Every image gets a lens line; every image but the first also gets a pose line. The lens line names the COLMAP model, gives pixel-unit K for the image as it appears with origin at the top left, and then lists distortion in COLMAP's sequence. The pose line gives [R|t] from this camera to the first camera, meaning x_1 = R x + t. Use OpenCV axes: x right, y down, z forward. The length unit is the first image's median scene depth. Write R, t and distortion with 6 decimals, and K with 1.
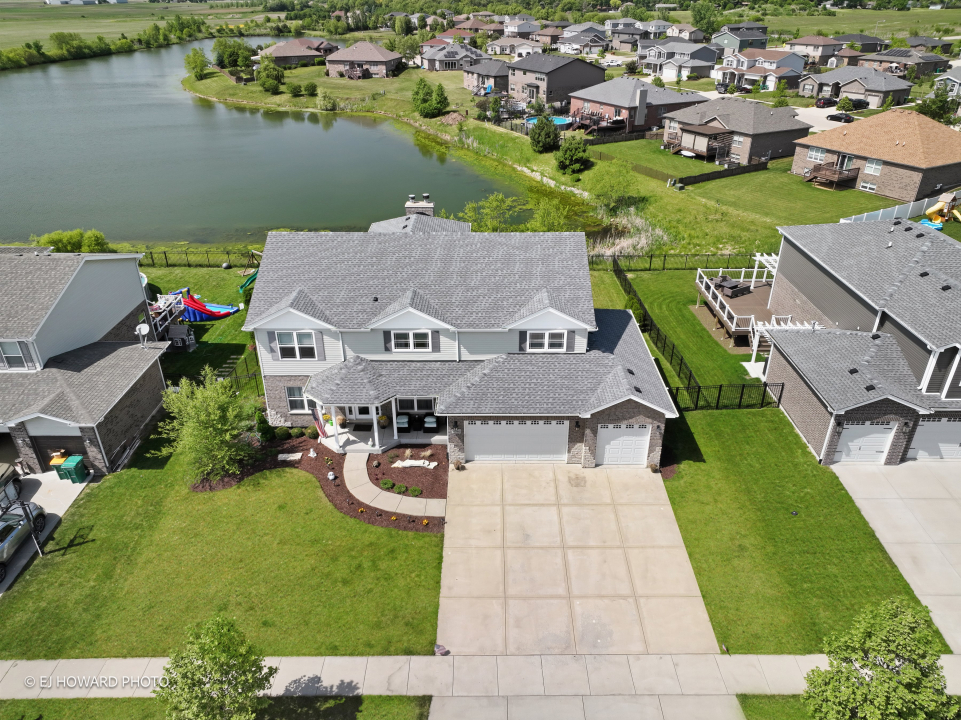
lens RADIAL K [[669.4, 0, 483.7], [0, 669.4, 356.4], [0, 0, 1]] dist [-0.005739, 0.022028]
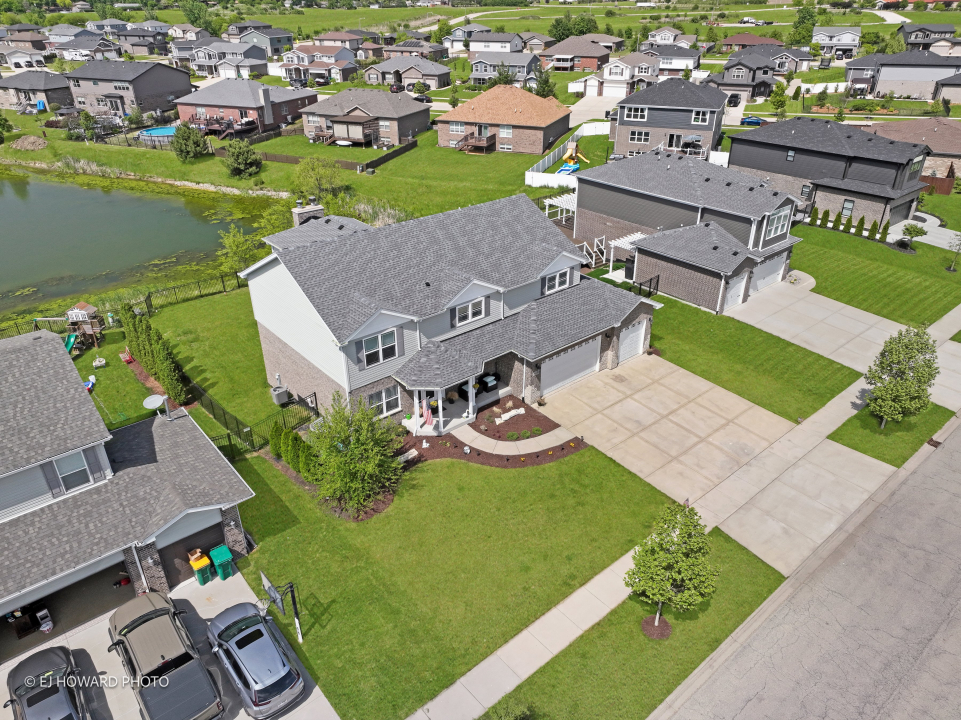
lens RADIAL K [[669.4, 0, 483.7], [0, 669.4, 356.4], [0, 0, 1]] dist [-0.005739, 0.022028]
pose [[0.763962, -0.310683, 0.565543, -0.624444], [0.310415, 0.945327, 0.099996, -0.048392], [-0.565690, 0.099160, 0.818634, 0.086441]]
